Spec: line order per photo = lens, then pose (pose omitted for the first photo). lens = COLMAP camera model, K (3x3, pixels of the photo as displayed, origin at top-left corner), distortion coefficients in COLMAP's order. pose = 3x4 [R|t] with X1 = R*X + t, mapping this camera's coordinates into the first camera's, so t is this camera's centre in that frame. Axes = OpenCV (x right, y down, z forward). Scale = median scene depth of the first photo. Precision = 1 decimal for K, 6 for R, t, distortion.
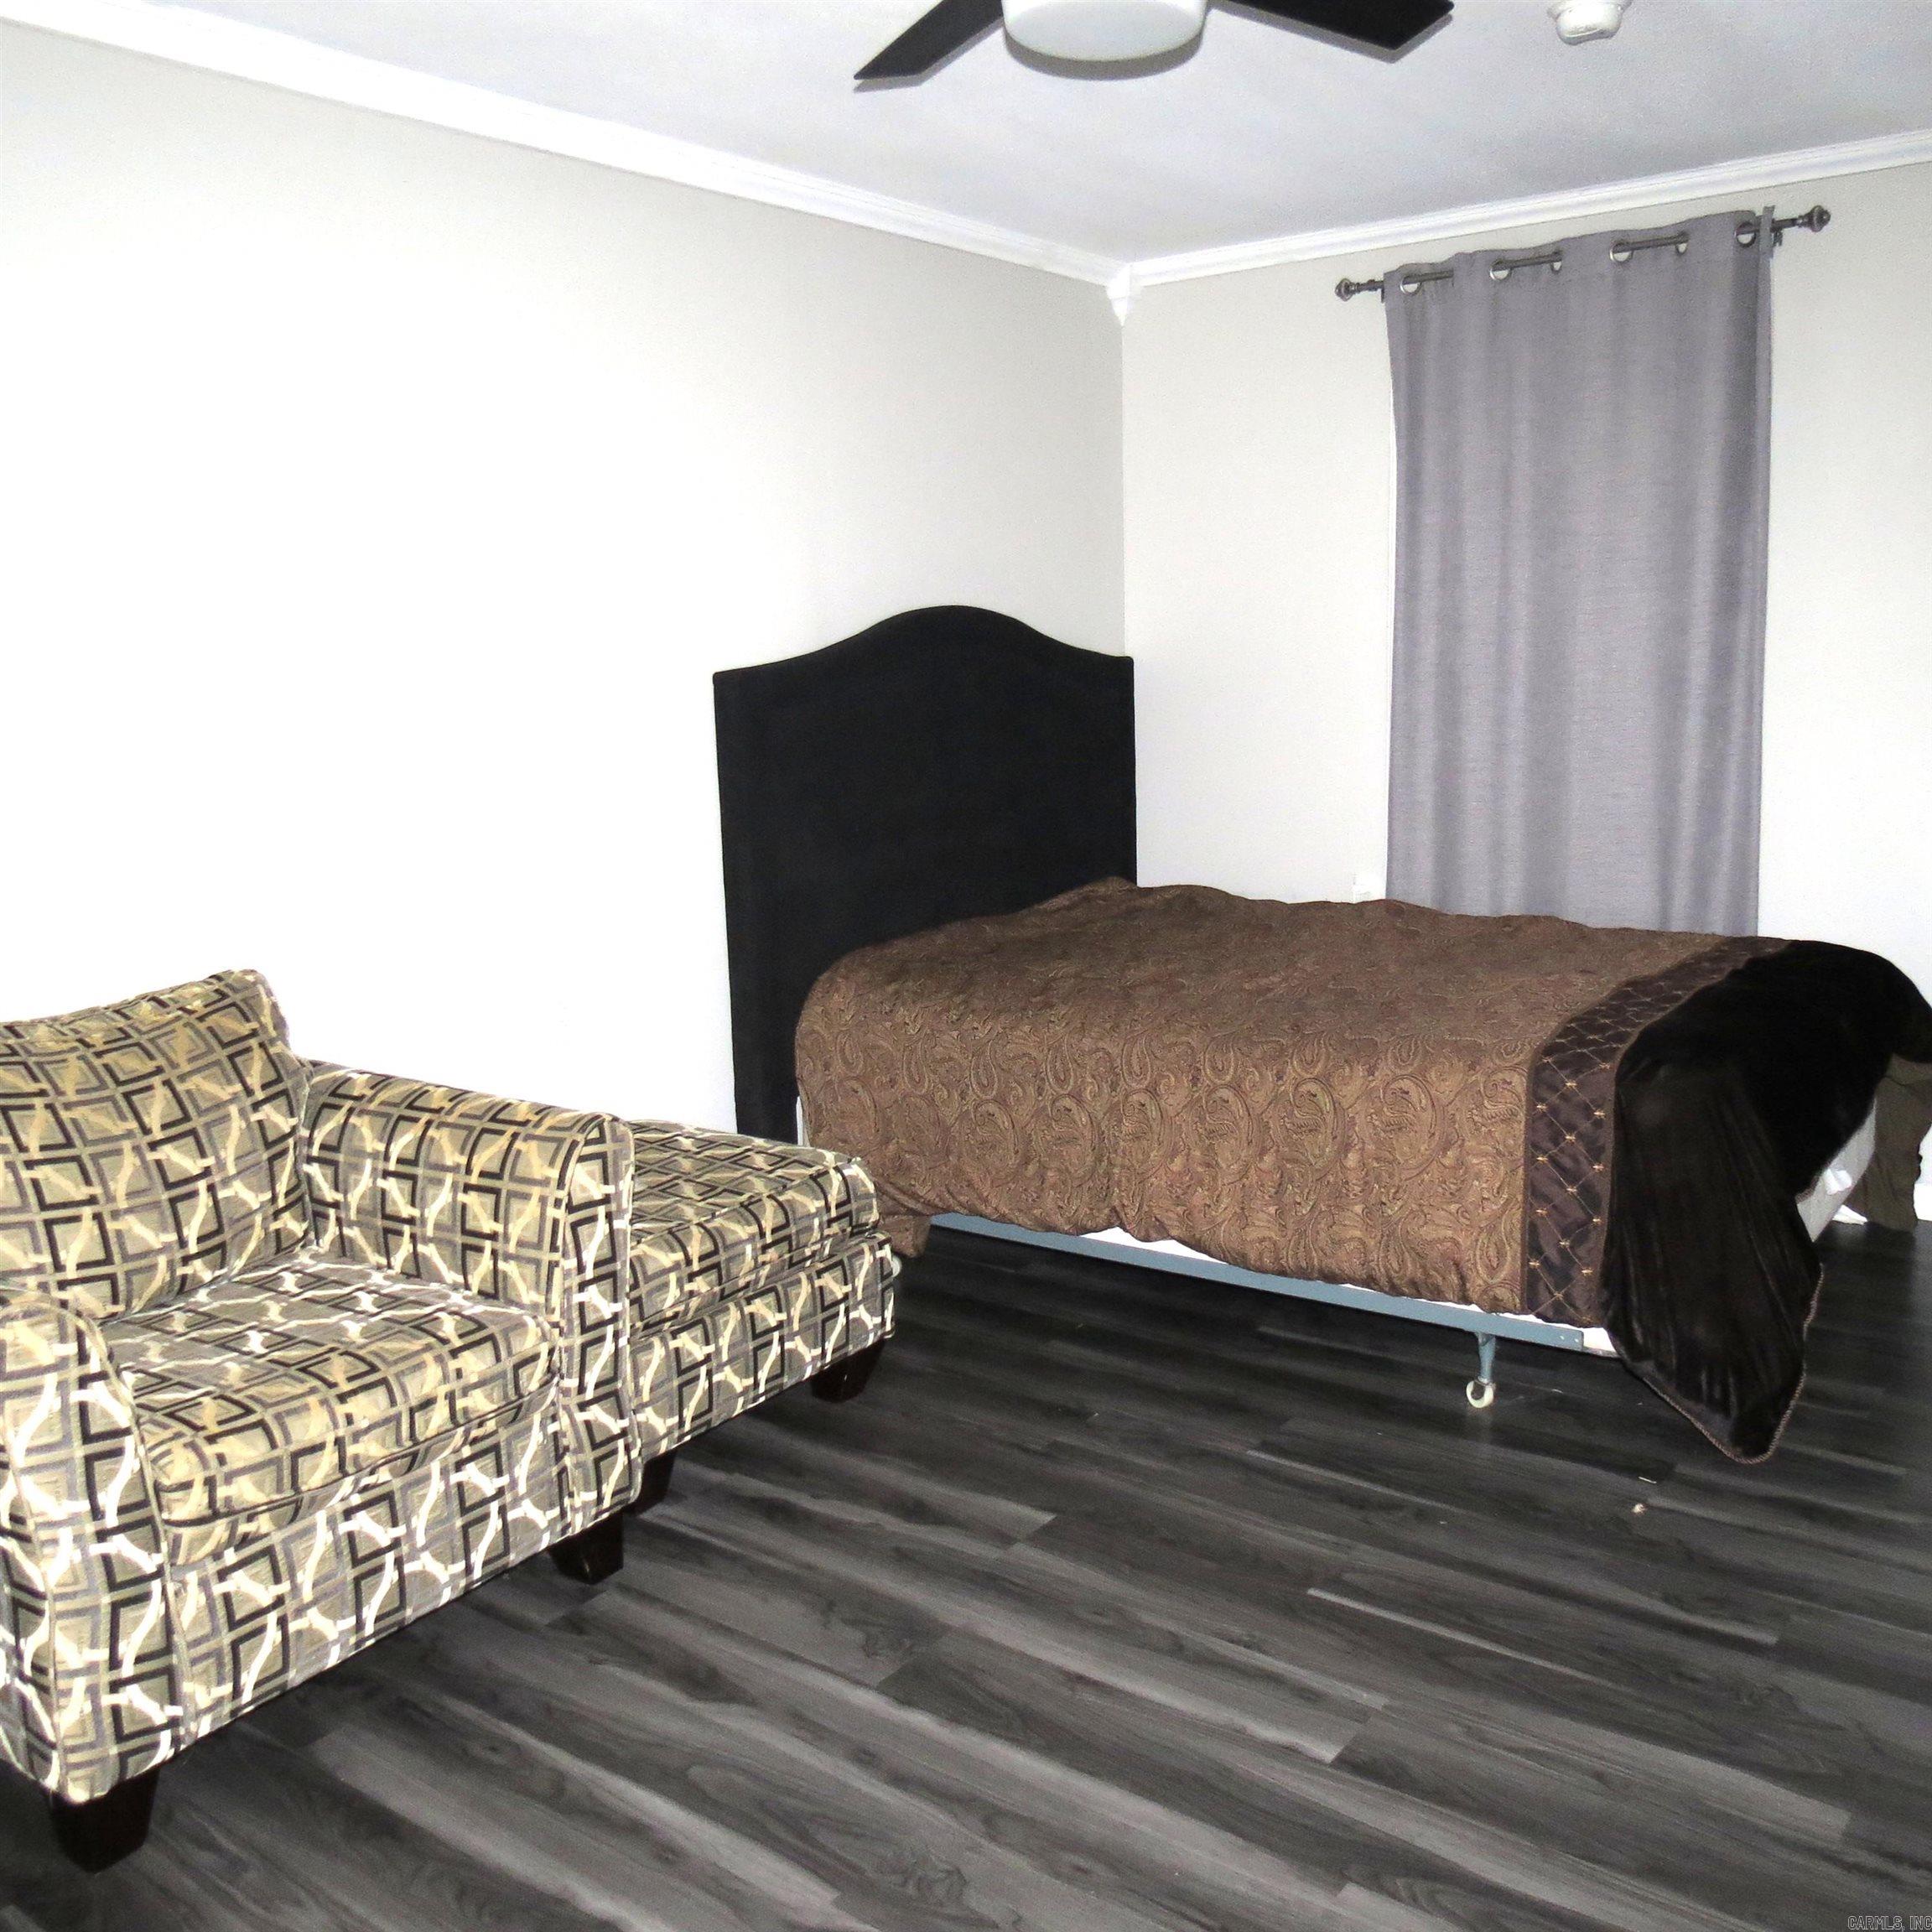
lens RADIAL K [[1826.8, 0, 981.7], [0, 1826.8, 955.8], [0, 0, 1]] dist [-0.031498, 0.014708]
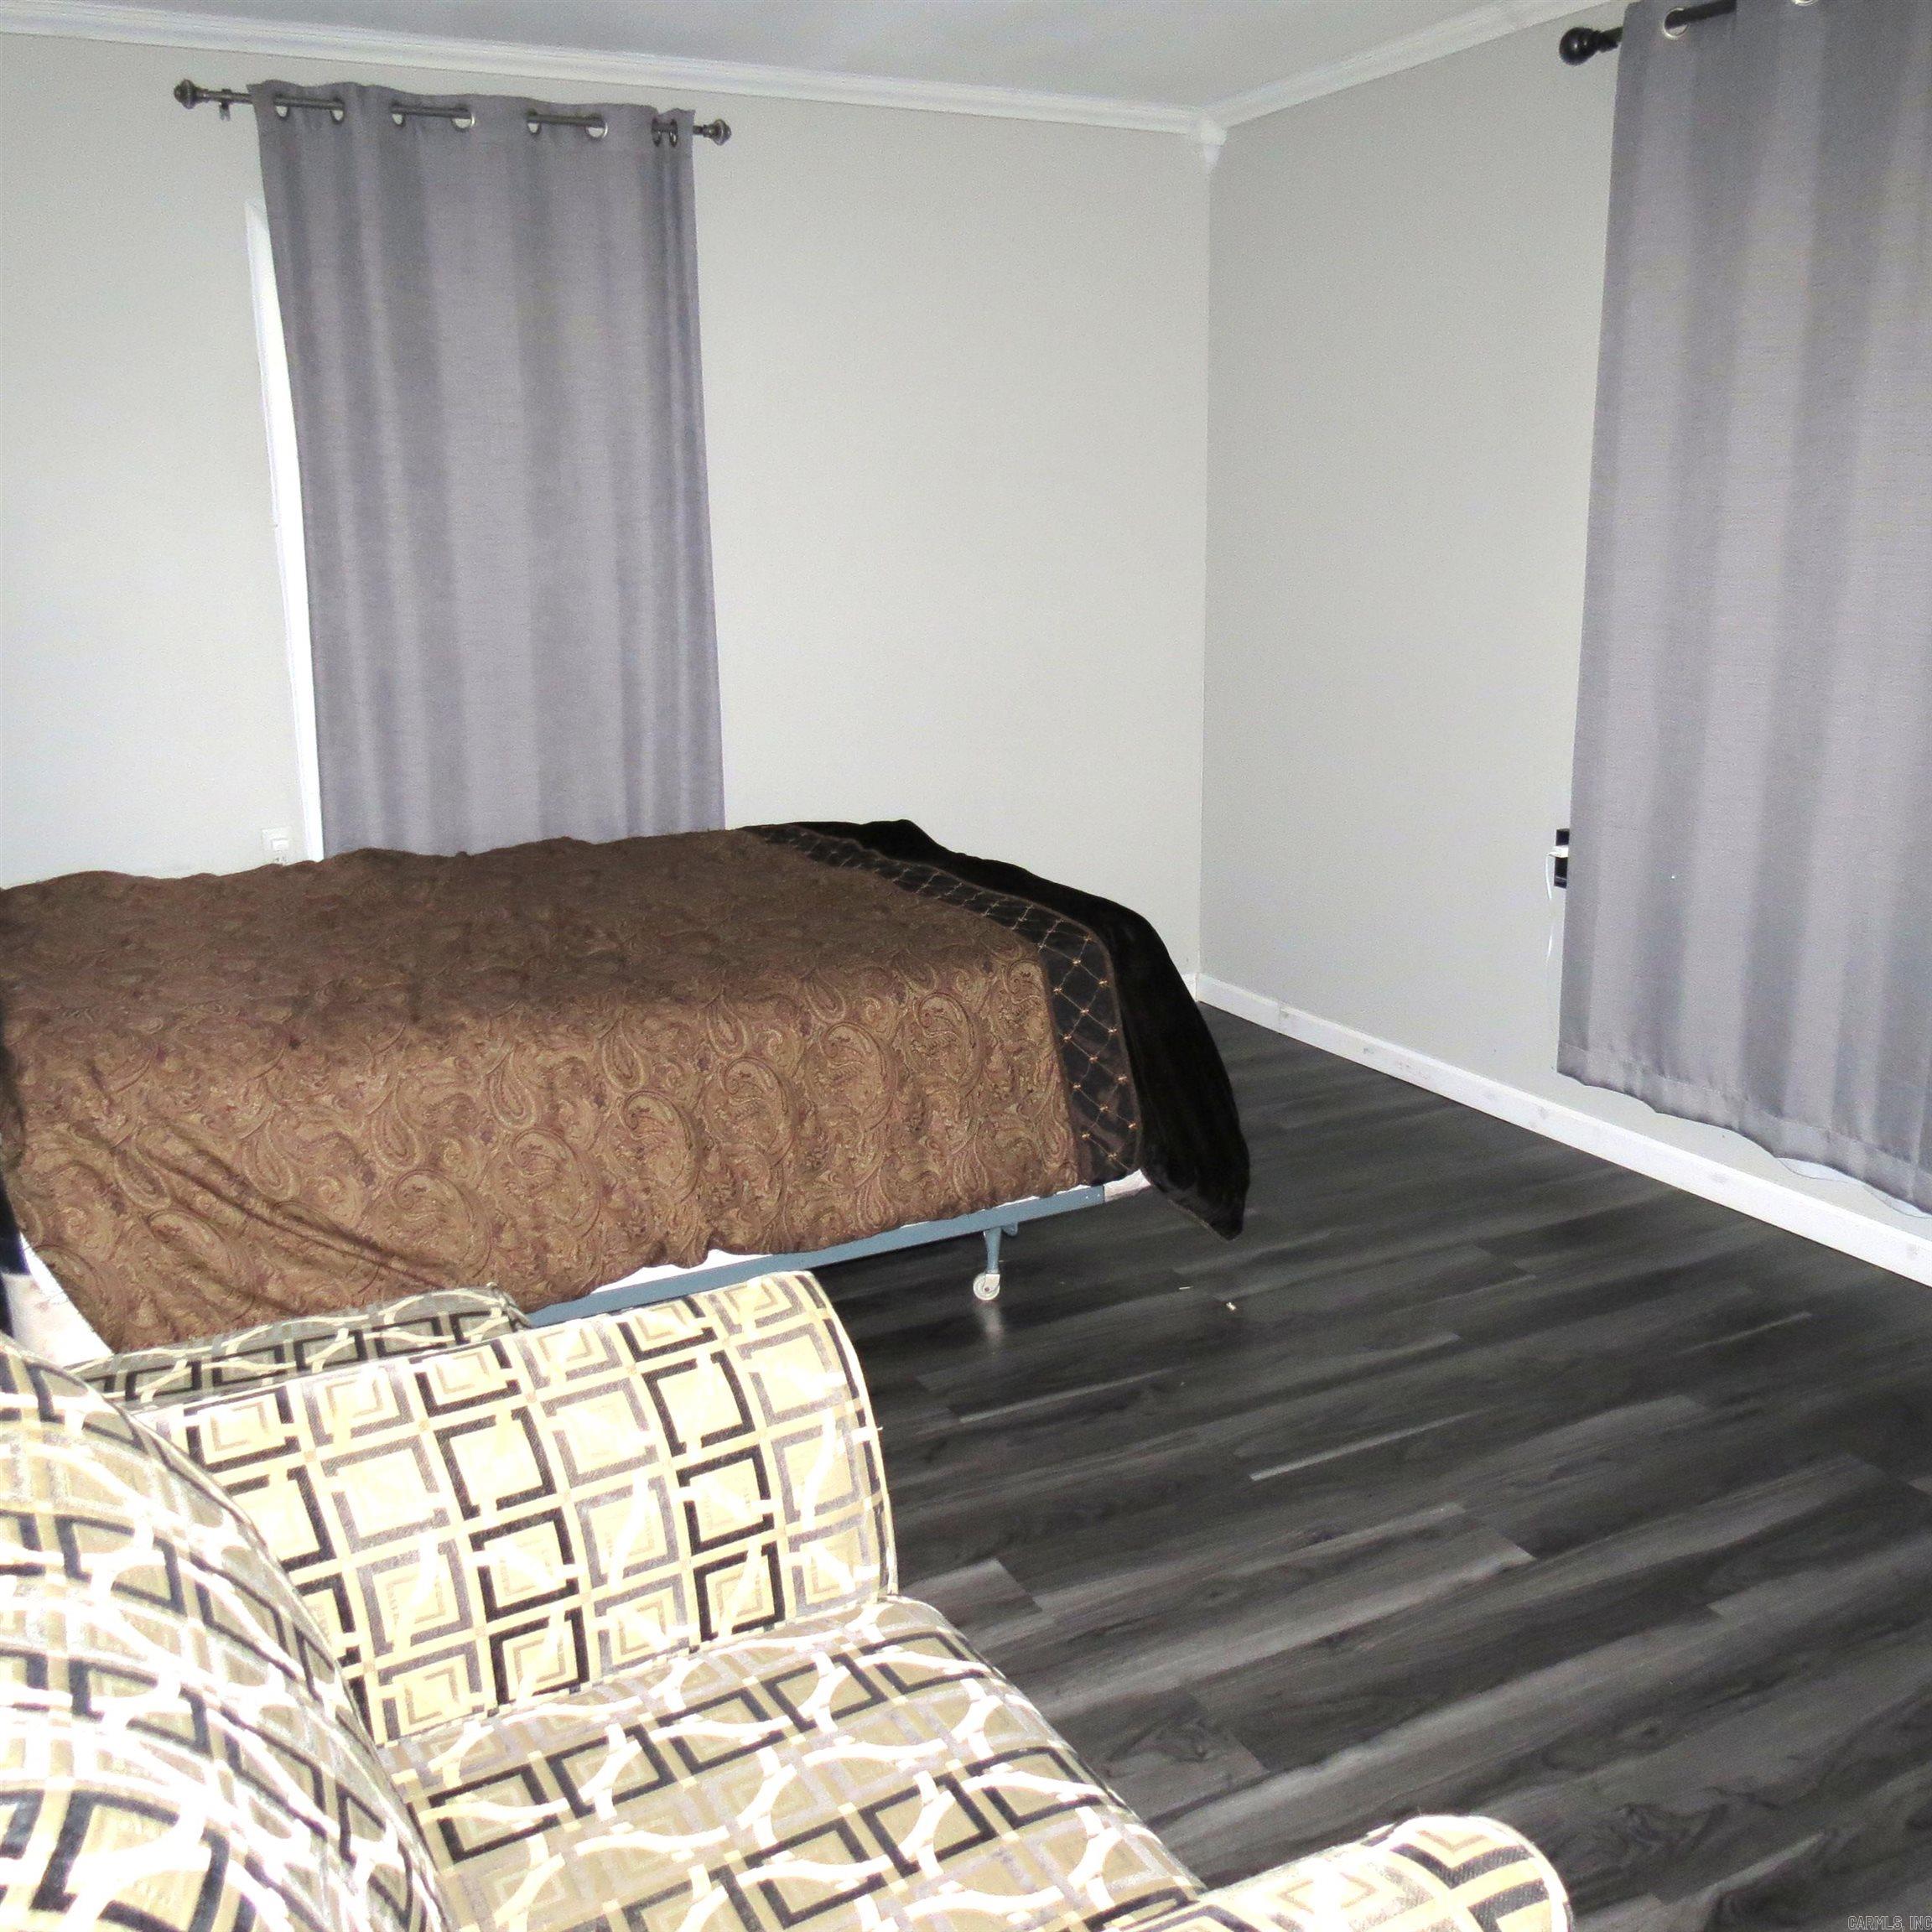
lens RADIAL K [[1826.8, 0, 981.7], [0, 1826.8, 955.8], [0, 0, 1]] dist [-0.031498, 0.014708]
pose [[0.445623, -0.189828, 0.874863, -0.585809], [0.151920, 0.979121, 0.135068, -0.078203], [-0.882236, 0.072720, 0.465157, 0.519898]]
